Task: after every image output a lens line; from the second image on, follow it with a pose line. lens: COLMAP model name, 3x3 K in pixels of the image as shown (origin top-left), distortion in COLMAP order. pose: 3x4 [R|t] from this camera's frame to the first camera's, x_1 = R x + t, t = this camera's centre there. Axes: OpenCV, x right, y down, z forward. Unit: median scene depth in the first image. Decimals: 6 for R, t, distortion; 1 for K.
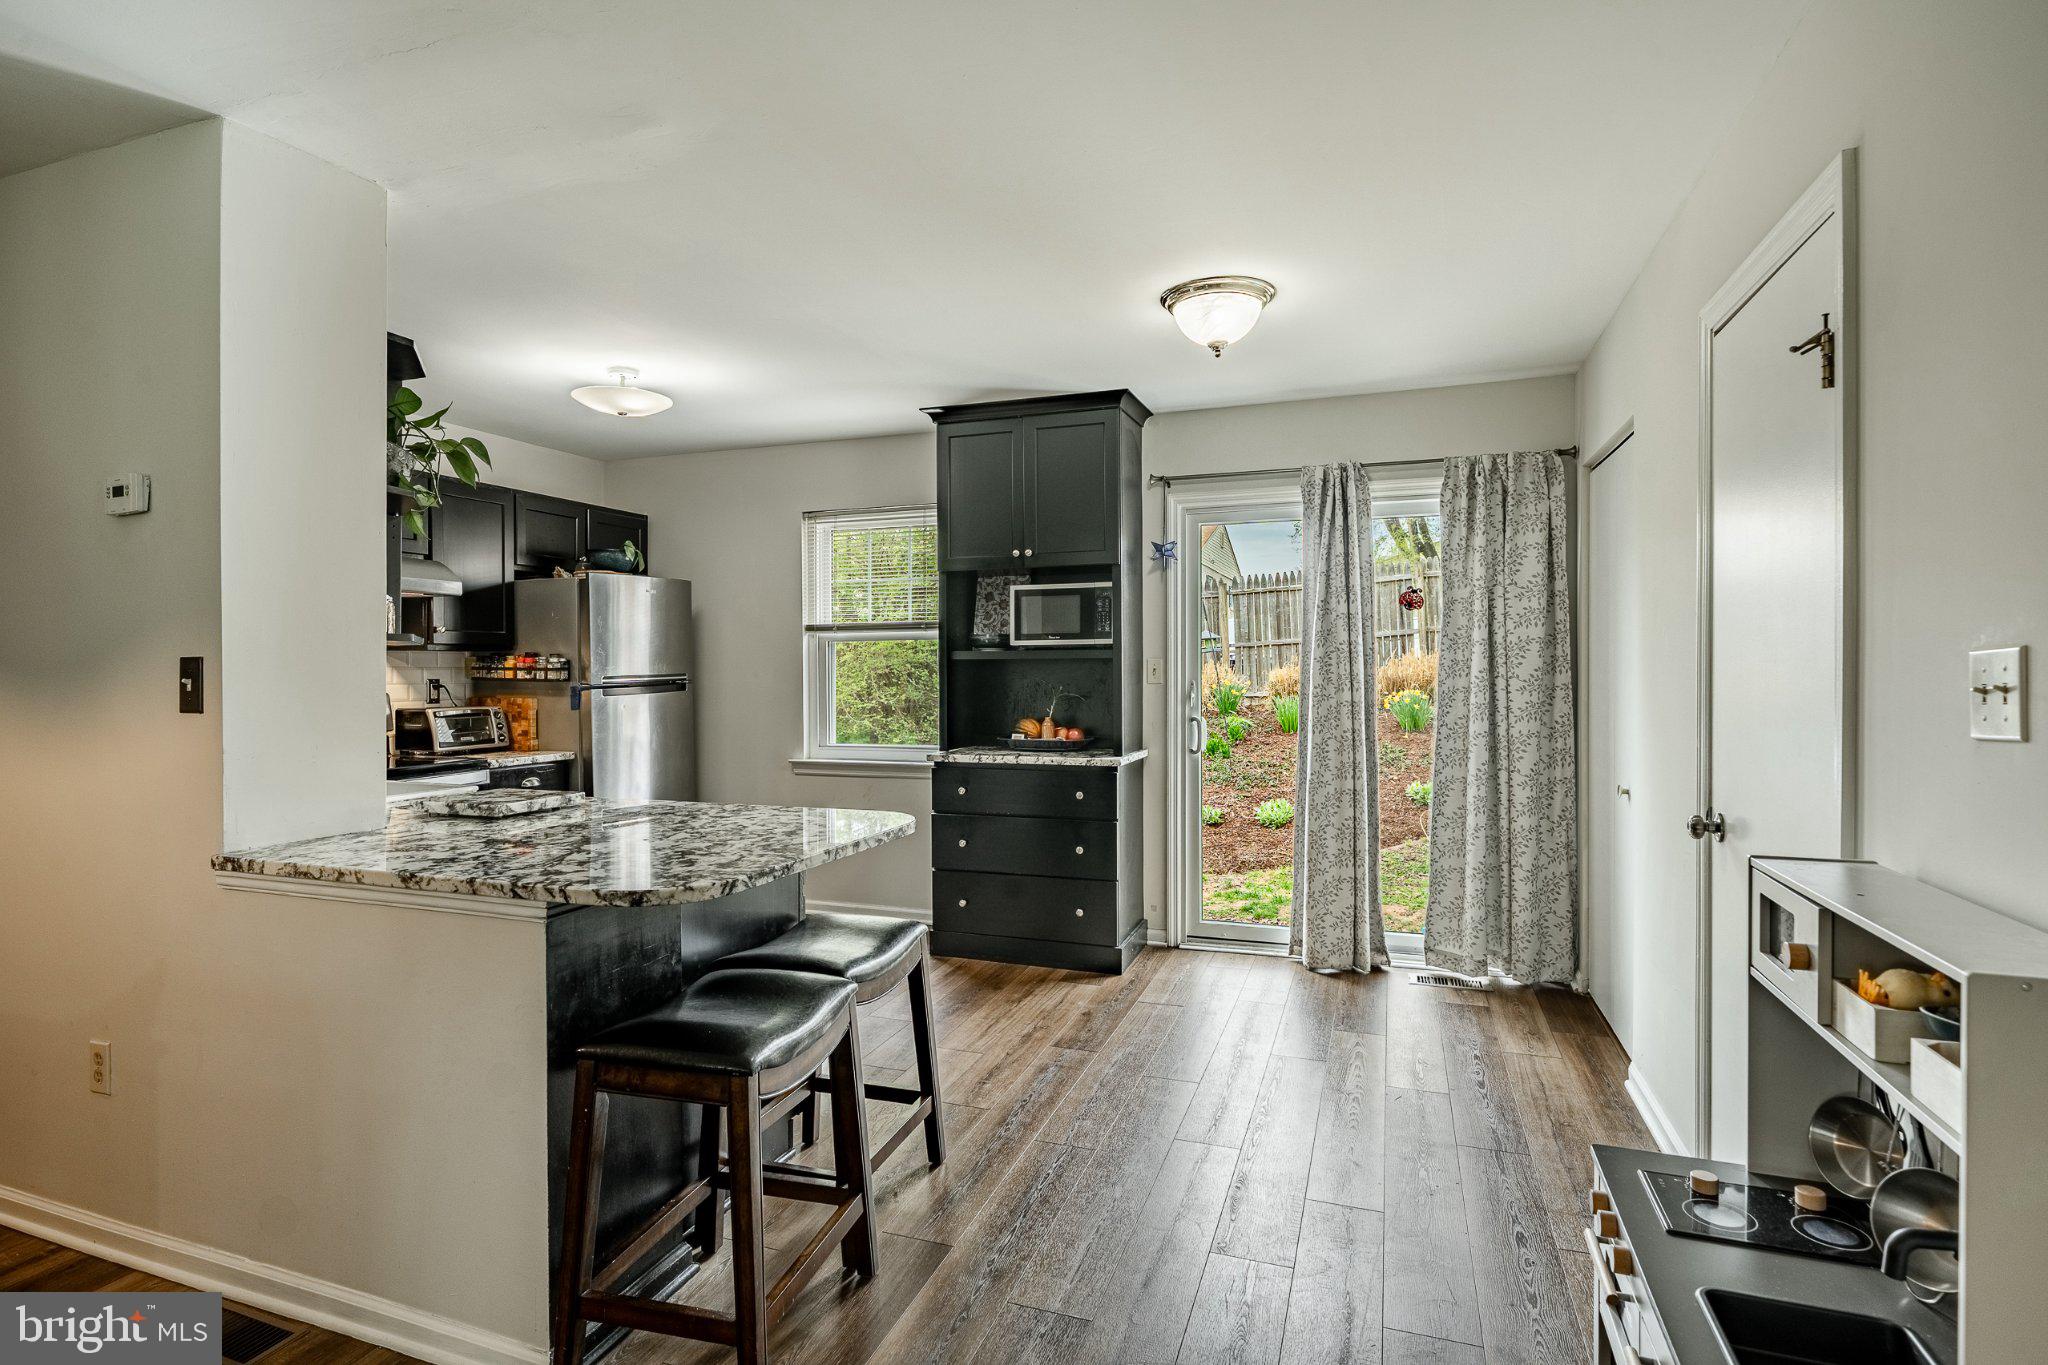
lens RADIAL K [[1016.7, 0, 1015.2], [0, 1016.7, 674.4], [0, 0, 1]] dist [-0.003083, -0.000576]
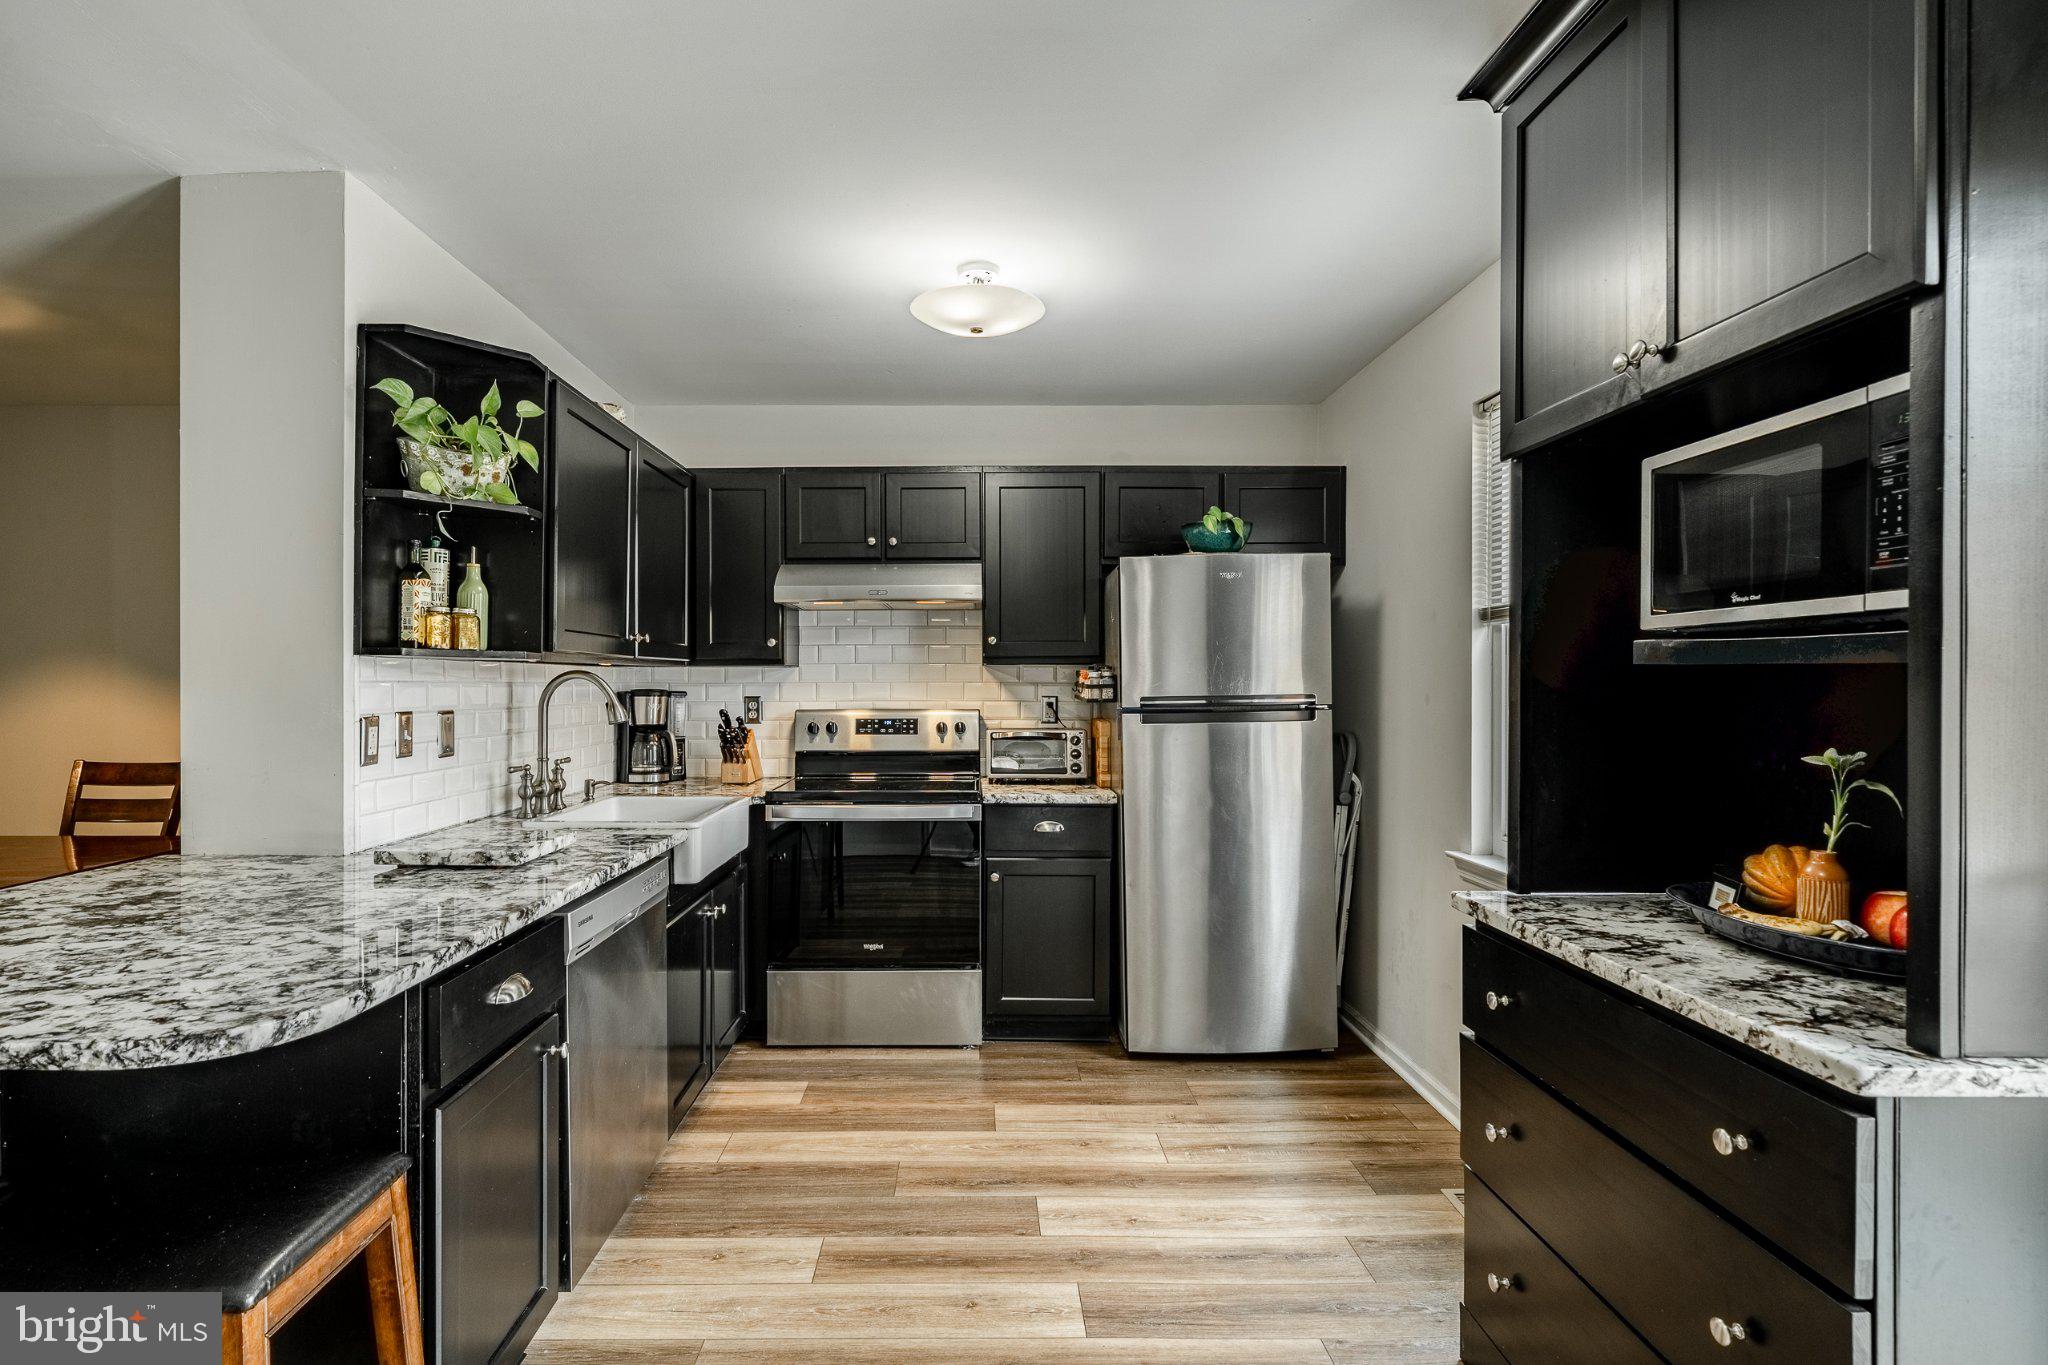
lens RADIAL K [[994.7, 0, 1024.0], [0, 994.7, 682.5], [0, 0, 1]] dist [-0.000314, -0.000098]
pose [[0.358088, 0.004717, -0.933676, 0.243709], [-0.010593, 0.999943, 0.000989, -0.008194], [0.933628, 0.009537, 0.358118, 0.673493]]
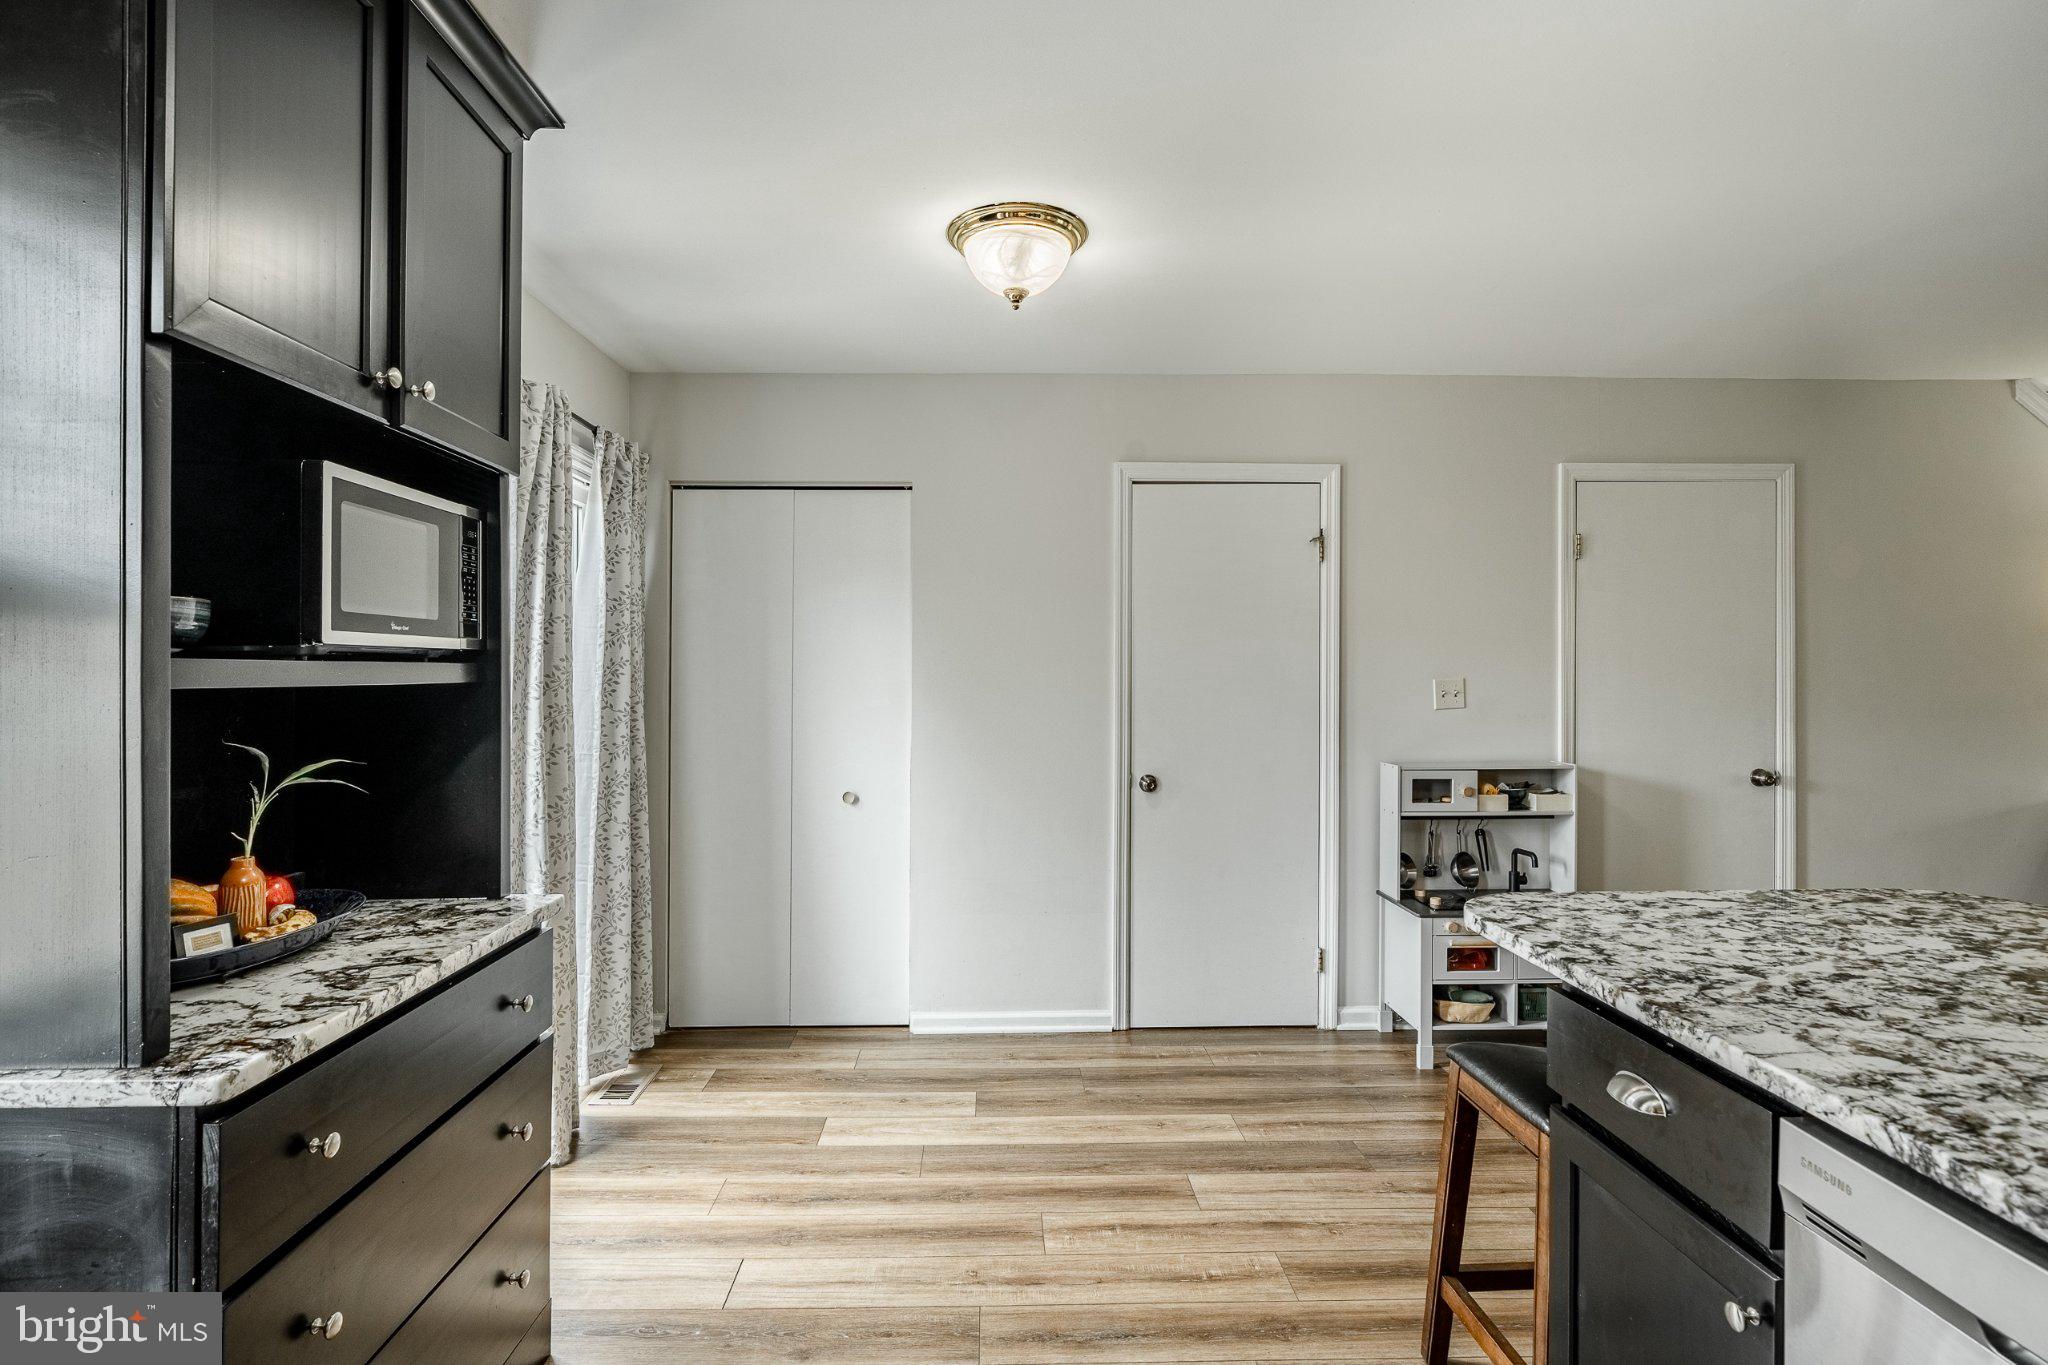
lens RADIAL K [[994.7, 0, 1024.0], [0, 994.7, 682.5], [0, 0, 1]] dist [-0.000314, -0.000098]
pose [[-0.366561, 0.002033, 0.930392, -0.391454], [0.012148, 0.999923, 0.002602, -0.013810], [-0.930315, 0.012256, -0.366557, 0.908249]]
